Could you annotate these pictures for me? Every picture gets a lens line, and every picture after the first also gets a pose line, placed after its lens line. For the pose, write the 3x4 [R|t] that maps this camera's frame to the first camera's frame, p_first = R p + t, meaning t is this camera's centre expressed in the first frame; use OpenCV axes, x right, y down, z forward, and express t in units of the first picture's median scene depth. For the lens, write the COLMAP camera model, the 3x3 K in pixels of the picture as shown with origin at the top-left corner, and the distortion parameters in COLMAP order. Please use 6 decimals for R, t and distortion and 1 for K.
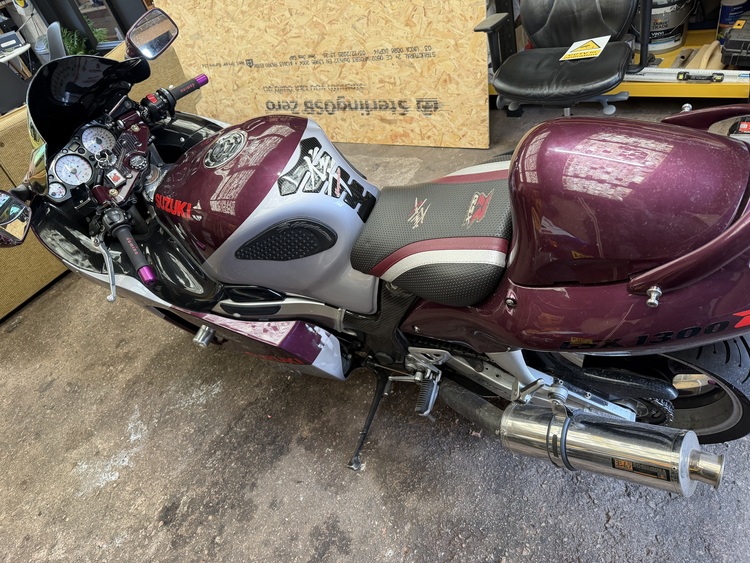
lens RADIAL K [[532.7, 0, 379.6], [0, 532.7, 288.5], [0, 0, 1]] dist [-0.018284, -0.005394]
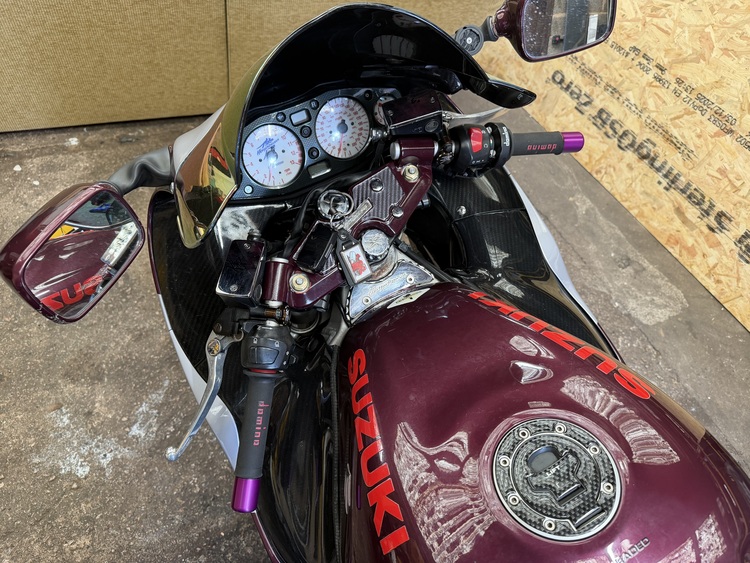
lens RADIAL K [[532.7, 0, 368.1], [0, 532.7, 275.4], [0, 0, 1]] dist [-0.018284, -0.005394]
pose [[0.757758, 0.645859, -0.093103, -0.184687], [-0.619063, 0.756644, 0.210358, -0.148943], [0.206308, -0.101764, 0.973181, 0.237579]]
